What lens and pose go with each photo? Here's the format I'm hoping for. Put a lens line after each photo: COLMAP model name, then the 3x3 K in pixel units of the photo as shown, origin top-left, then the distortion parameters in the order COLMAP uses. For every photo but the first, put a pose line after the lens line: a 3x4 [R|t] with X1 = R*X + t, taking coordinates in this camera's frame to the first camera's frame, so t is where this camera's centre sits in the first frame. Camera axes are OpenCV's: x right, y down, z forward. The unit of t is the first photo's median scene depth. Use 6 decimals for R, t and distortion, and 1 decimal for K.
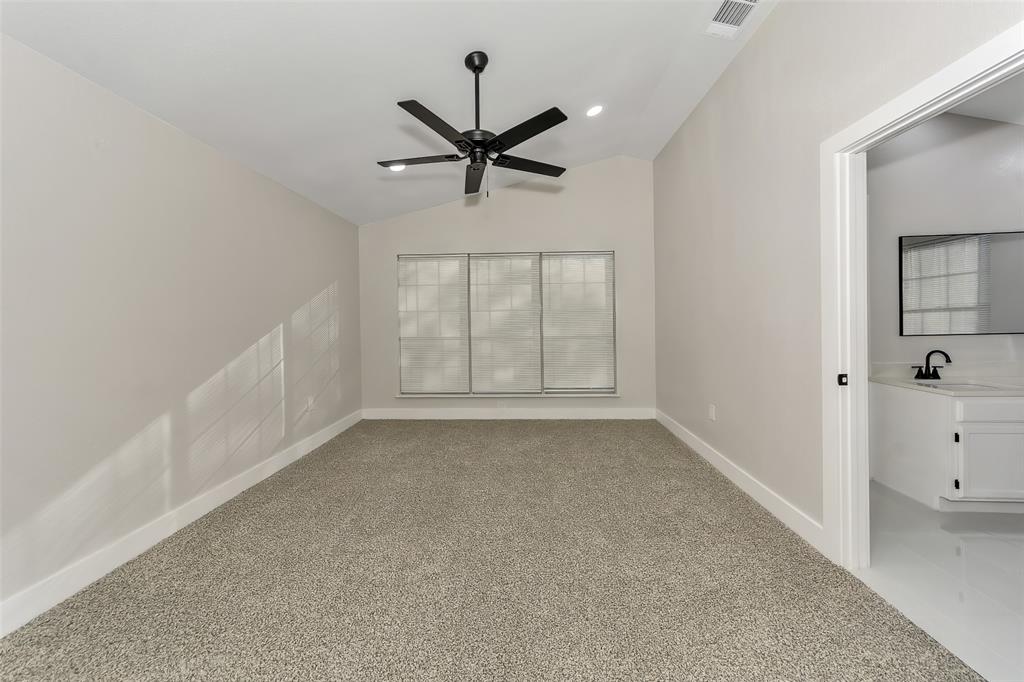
lens RADIAL K [[363.1, 0, 499.0], [0, 363.1, 317.1], [0, 0, 1]] dist [0.003643, 0.000276]
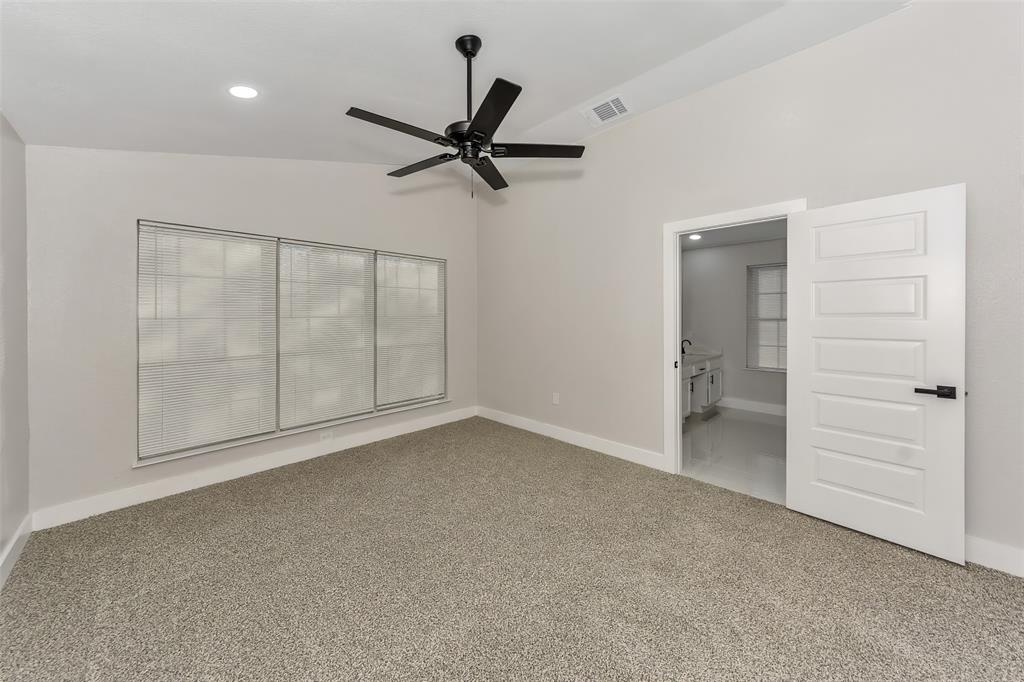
lens RADIAL K [[363.1, 0, 532.2], [0, 363.1, 319.5], [0, 0, 1]] dist [0.003643, 0.000276]
pose [[0.655028, 0.000477, 0.755605, -0.295509], [-0.006098, 0.999971, 0.004655, -0.018977], [-0.755580, -0.007657, 0.655011, 0.144903]]
